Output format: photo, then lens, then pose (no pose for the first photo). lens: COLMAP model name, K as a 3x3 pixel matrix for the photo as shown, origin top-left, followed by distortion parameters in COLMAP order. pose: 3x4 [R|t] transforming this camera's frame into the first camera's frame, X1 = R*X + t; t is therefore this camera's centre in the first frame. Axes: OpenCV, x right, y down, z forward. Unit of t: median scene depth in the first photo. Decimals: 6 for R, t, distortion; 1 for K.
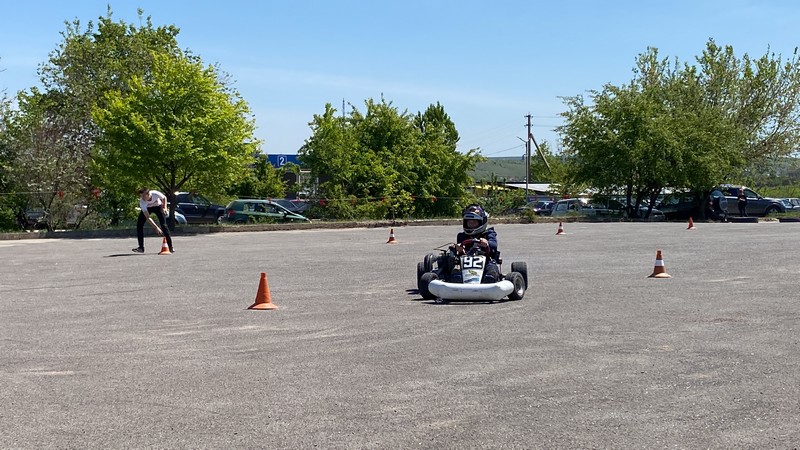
lens RADIAL K [[1205.7, 0, 399.0], [0, 1205.7, 217.8], [0, 0, 1]] dist [0.088099, 0.000000]
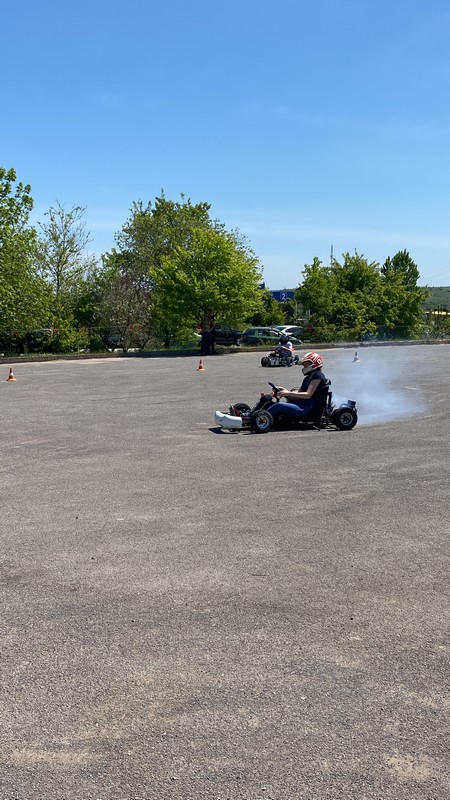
lens RADIAL K [[1018.7, 0, 223.5], [0, 1018.7, 403.0], [0, 0, 1]] dist [0.060266, 0.000000]
pose [[0.984898, 0.015231, -0.172465, 0.042180], [0.001429, 0.995374, 0.096063, -0.041784], [0.173130, -0.094859, 0.980320, -0.184938]]
